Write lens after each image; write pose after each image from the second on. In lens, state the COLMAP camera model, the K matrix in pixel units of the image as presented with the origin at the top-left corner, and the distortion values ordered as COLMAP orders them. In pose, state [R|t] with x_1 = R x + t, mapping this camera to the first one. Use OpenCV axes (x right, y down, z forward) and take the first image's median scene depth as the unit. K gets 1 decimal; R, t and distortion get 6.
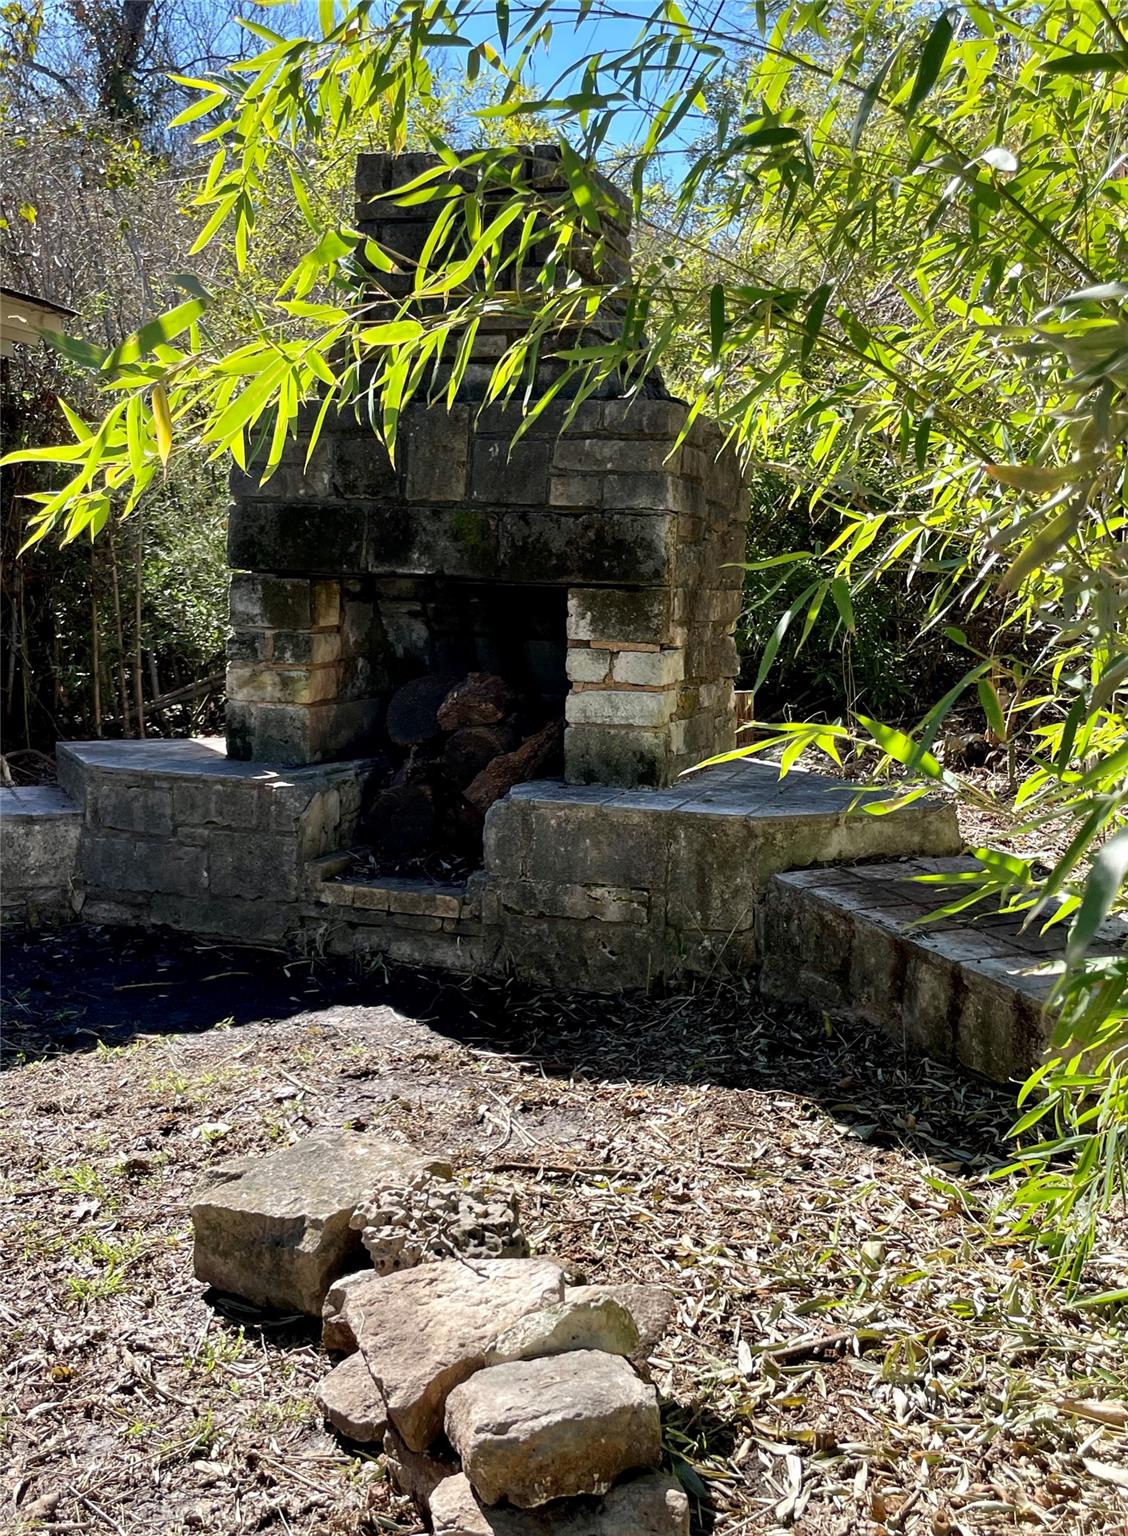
lens RADIAL K [[1544.7, 0, 562.8], [0, 1544.7, 762.7], [0, 0, 1]] dist [0.024179, 0.000000]
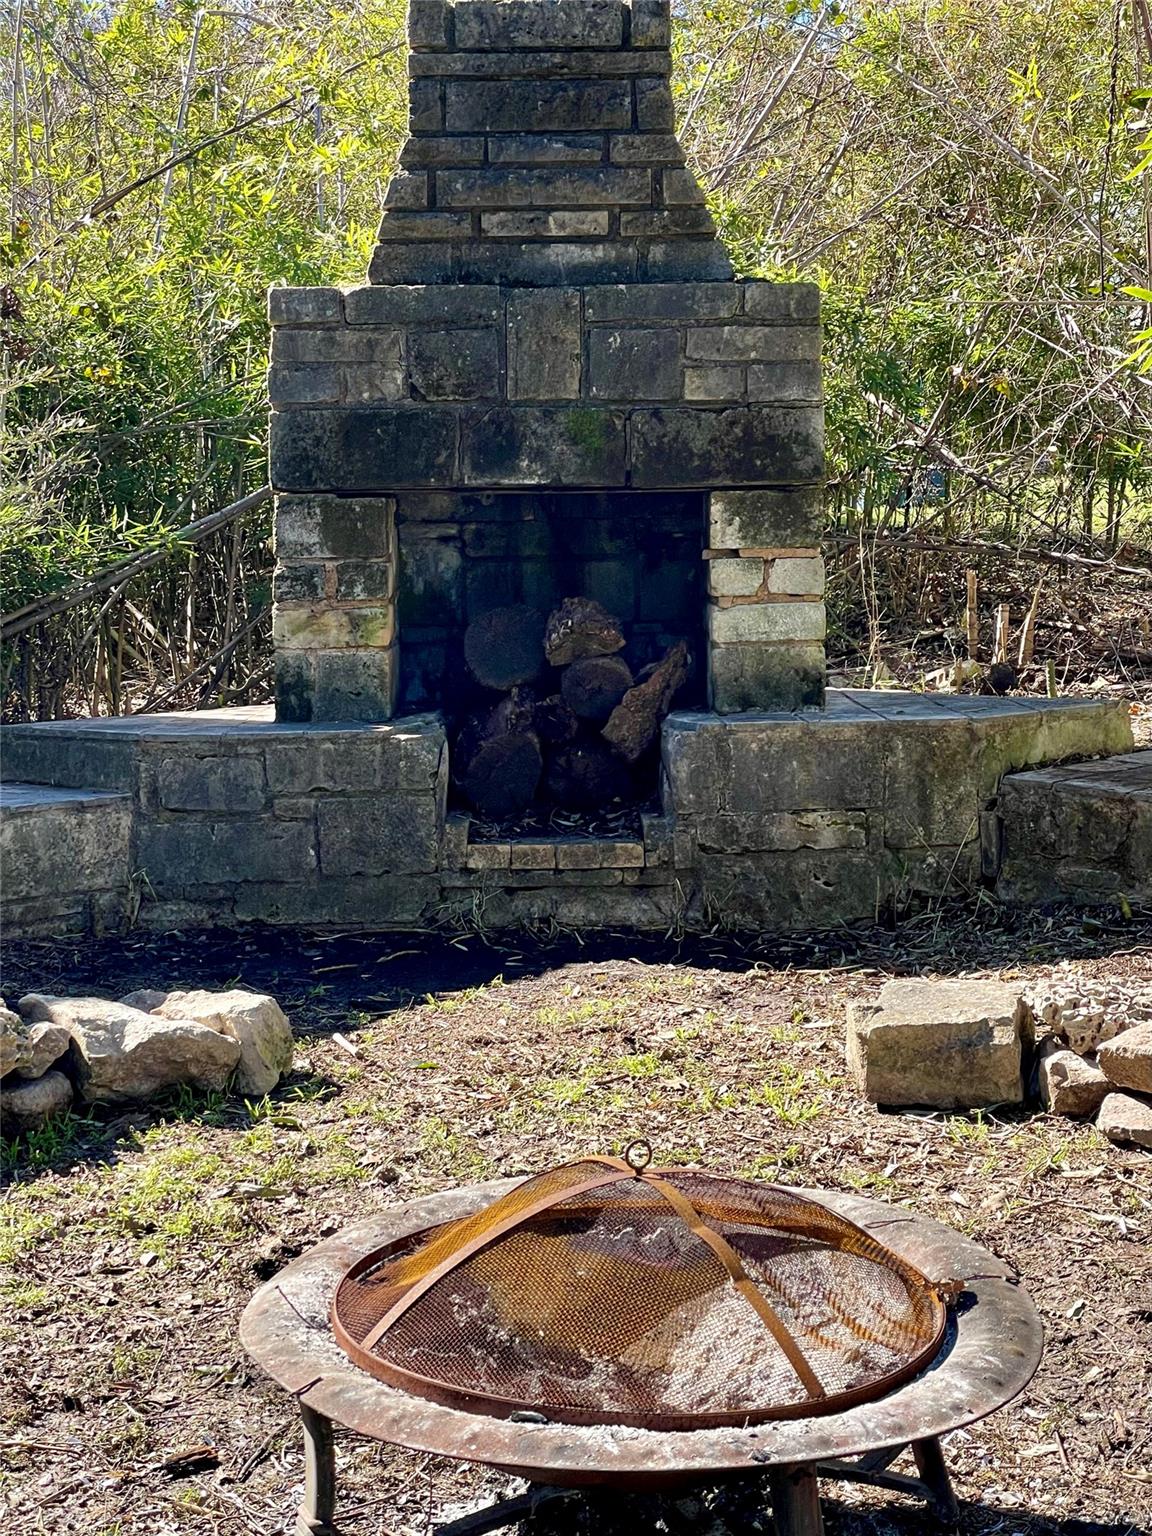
lens RADIAL K [[2470.1, 0, 576.1], [0, 2470.1, 767.5], [0, 0, 1]] dist [-0.055833, 0.000000]
pose [[0.947193, -0.074850, 0.311805, -0.523293], [0.083941, 0.996345, -0.015818, 0.061202], [-0.309482, 0.041156, 0.950014, -0.320762]]
